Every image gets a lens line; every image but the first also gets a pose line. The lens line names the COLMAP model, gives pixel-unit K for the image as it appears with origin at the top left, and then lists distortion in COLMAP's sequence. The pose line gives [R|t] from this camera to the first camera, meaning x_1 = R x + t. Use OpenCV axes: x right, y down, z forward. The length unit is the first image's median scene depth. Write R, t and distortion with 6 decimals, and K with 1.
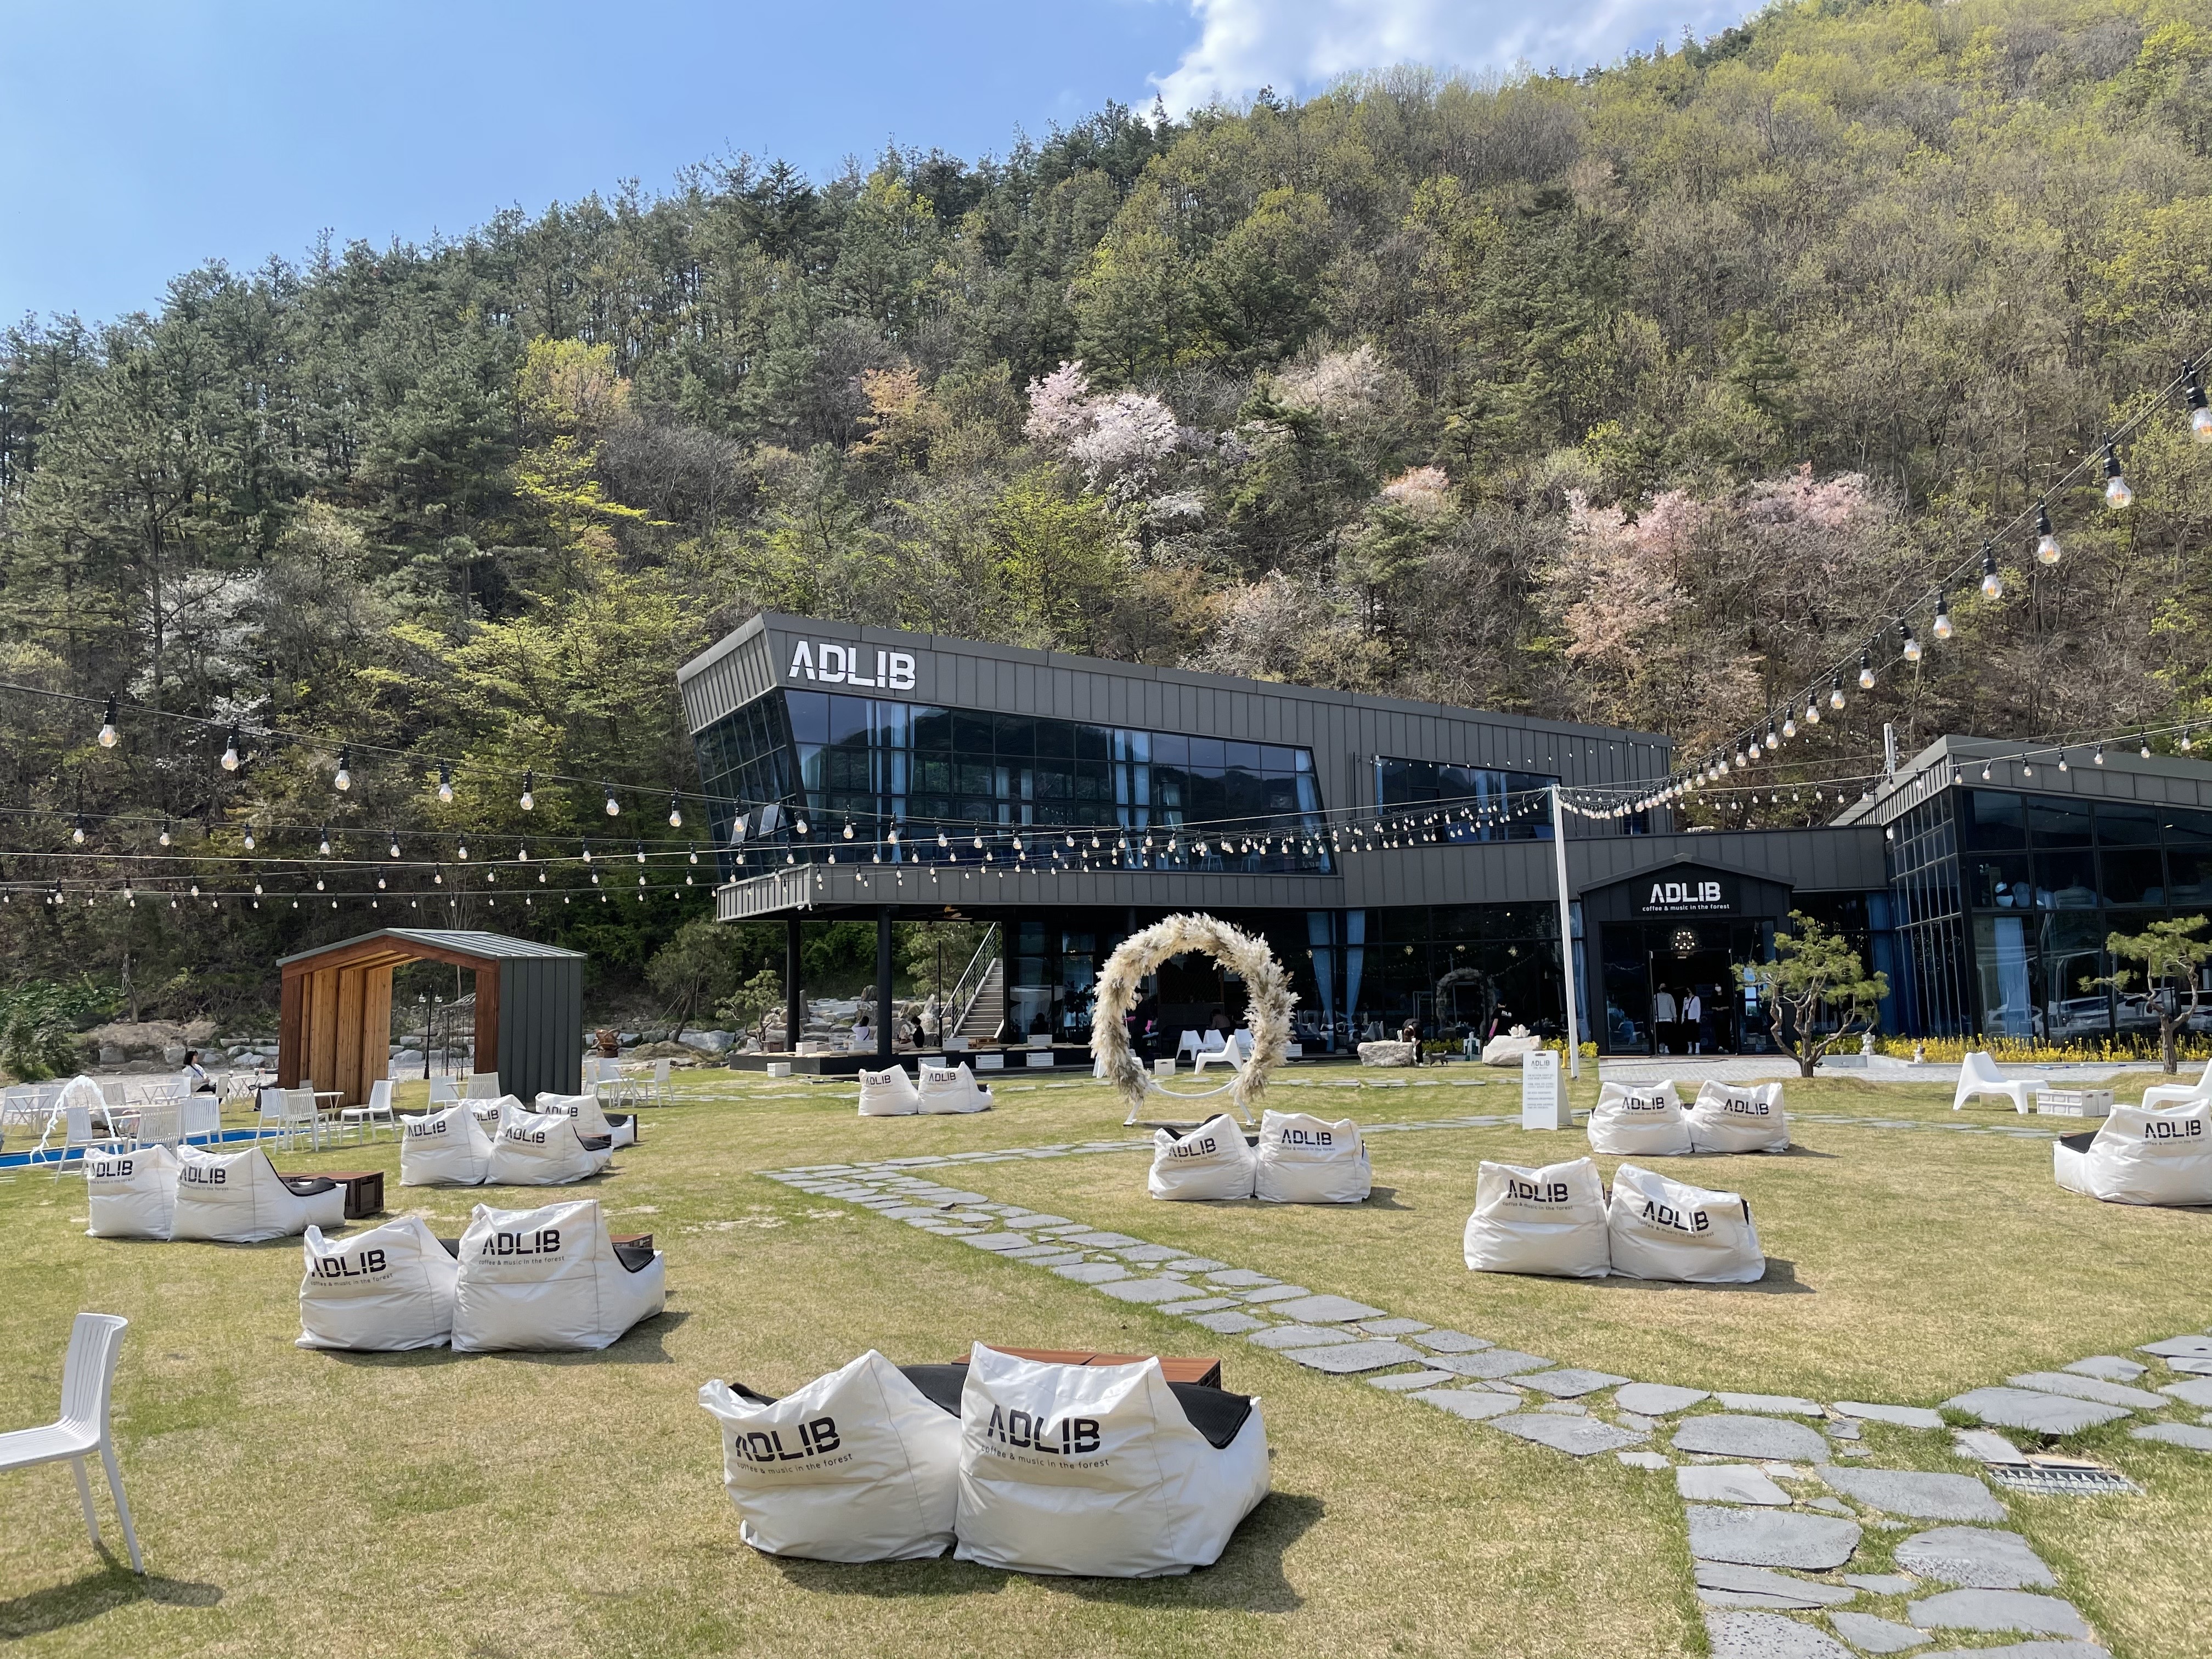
lens RADIAL K [[1663.5, 0, 1102.2], [0, 1663.5, 803.5], [0, 0, 1]] dist [0.094790, -0.131860]
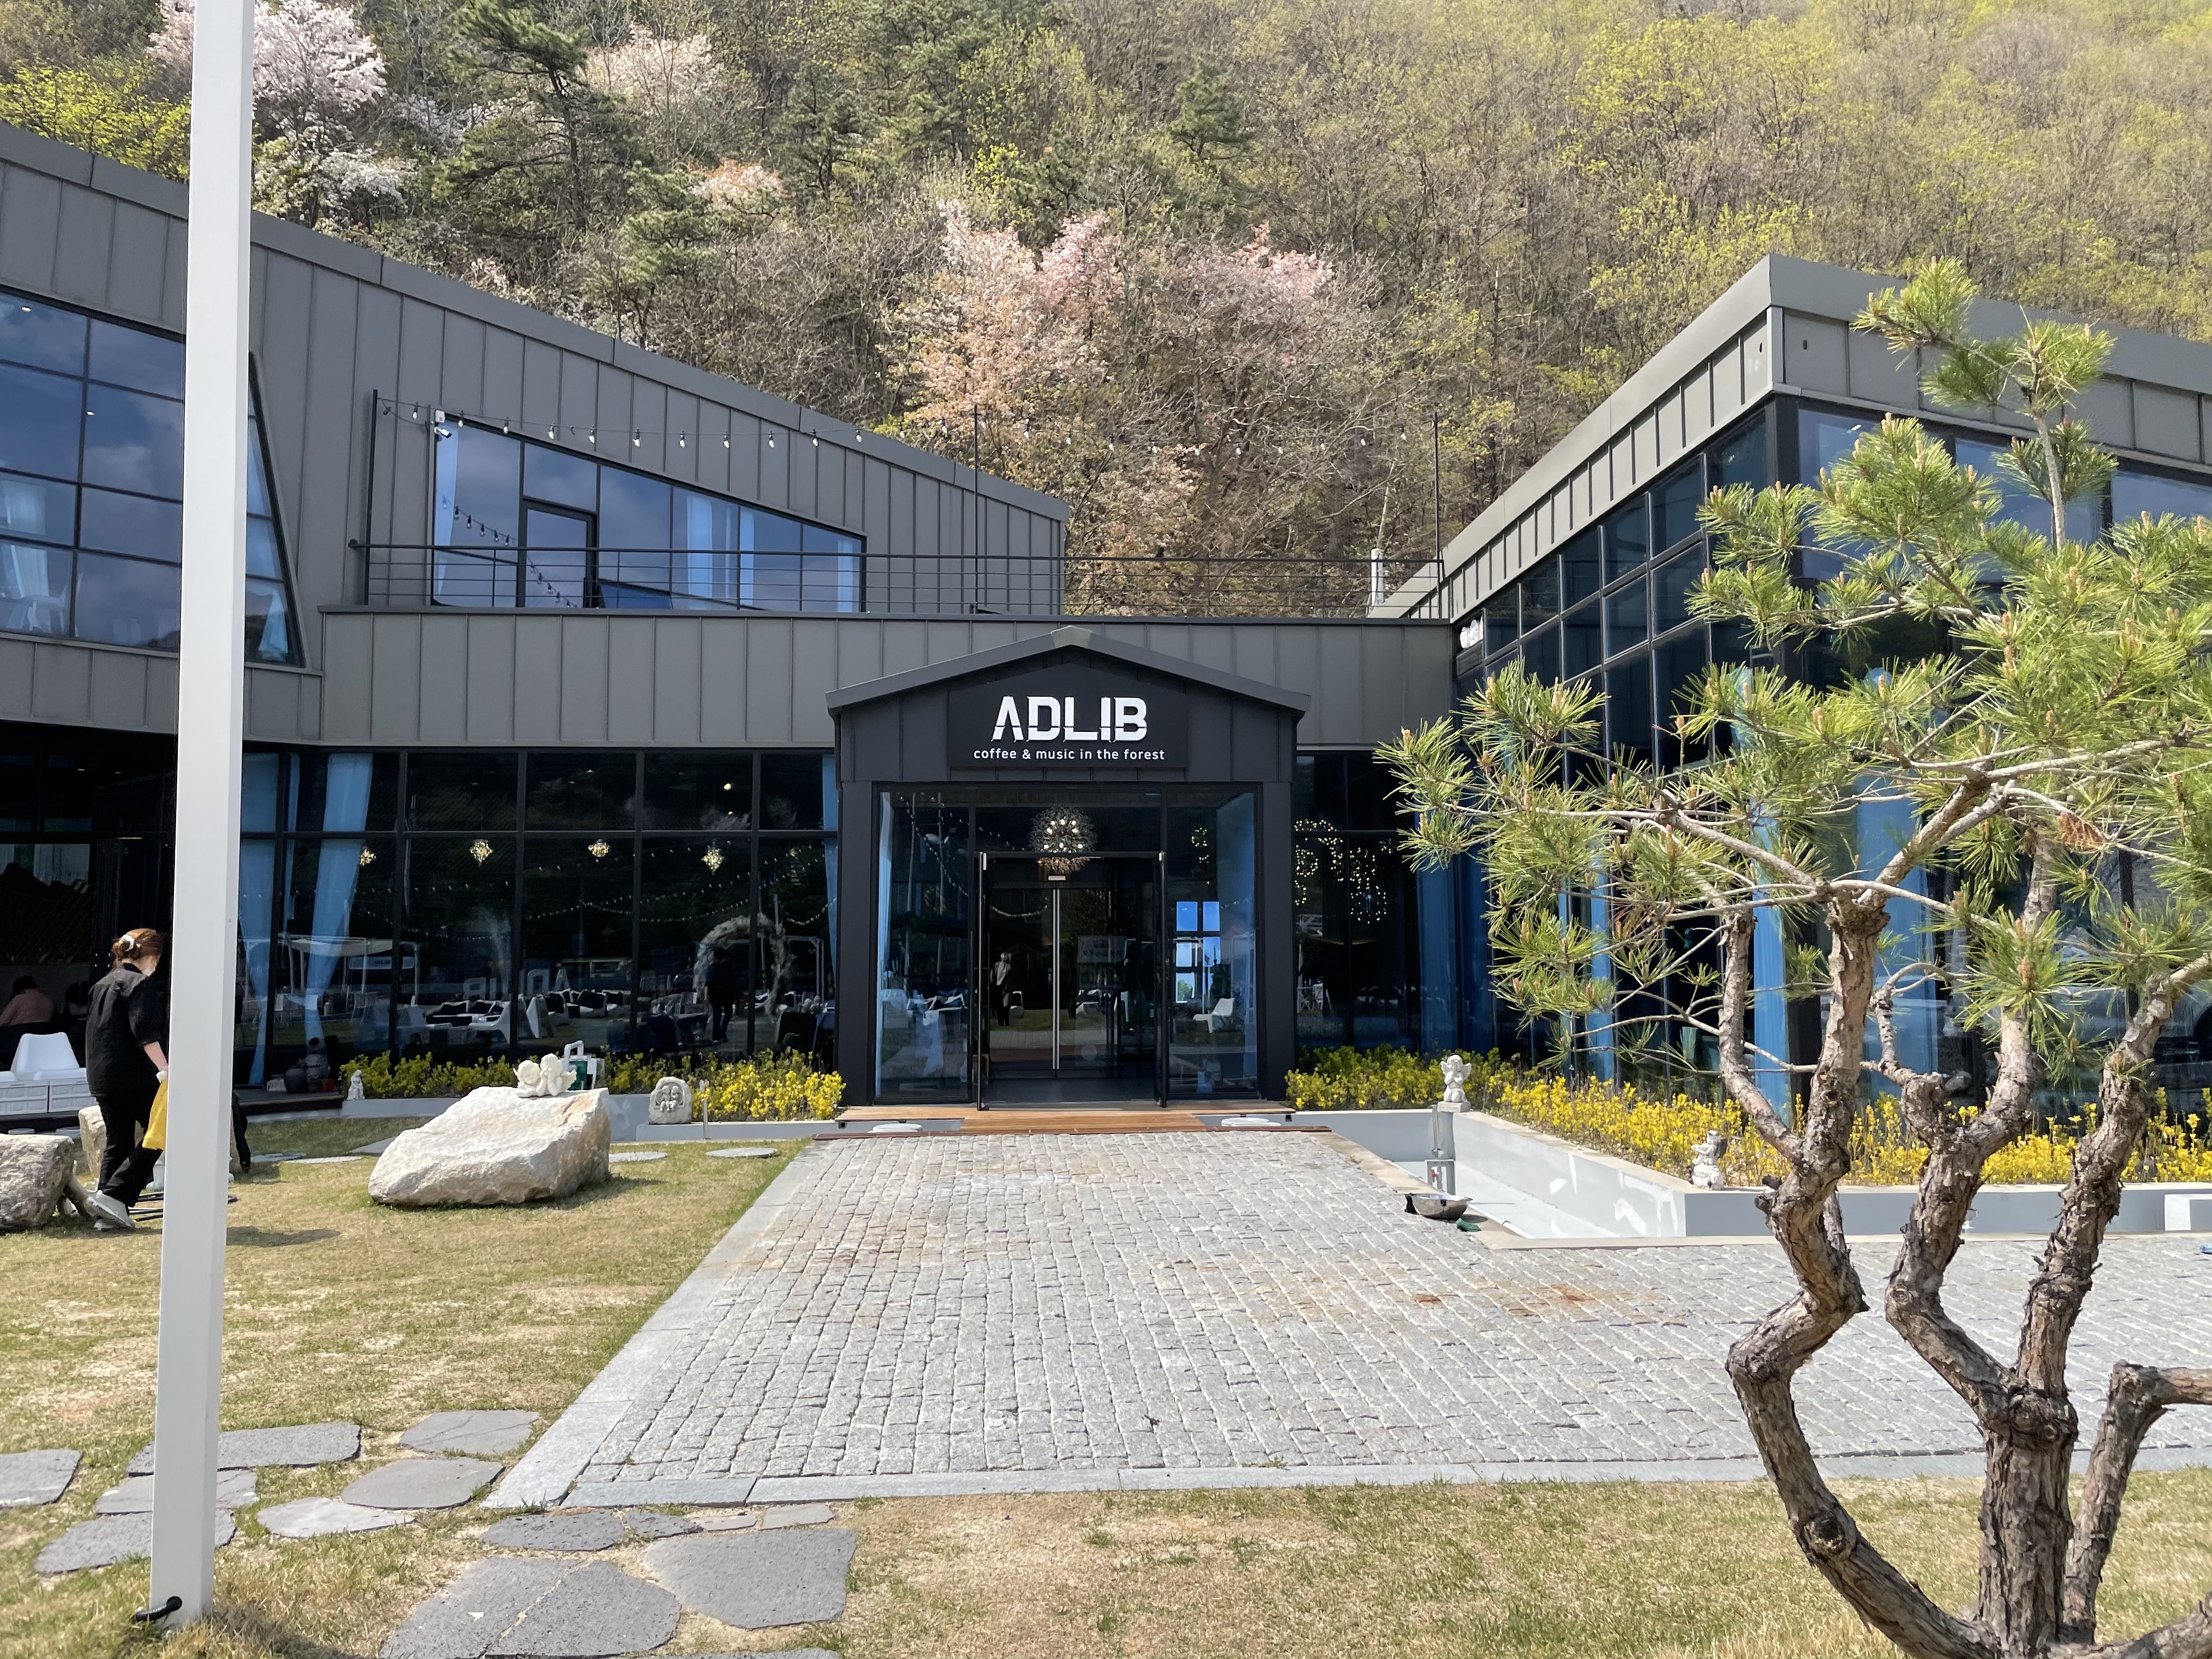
lens RADIAL K [[1663.5, 0, 1102.2], [0, 1663.5, 803.5], [0, 0, 1]] dist [0.094790, -0.131860]
pose [[0.939922, 0.045241, 0.338379, 0.212722], [-0.055313, 0.998265, 0.020178, 0.065251], [-0.336879, -0.037683, 0.940794, 0.599457]]
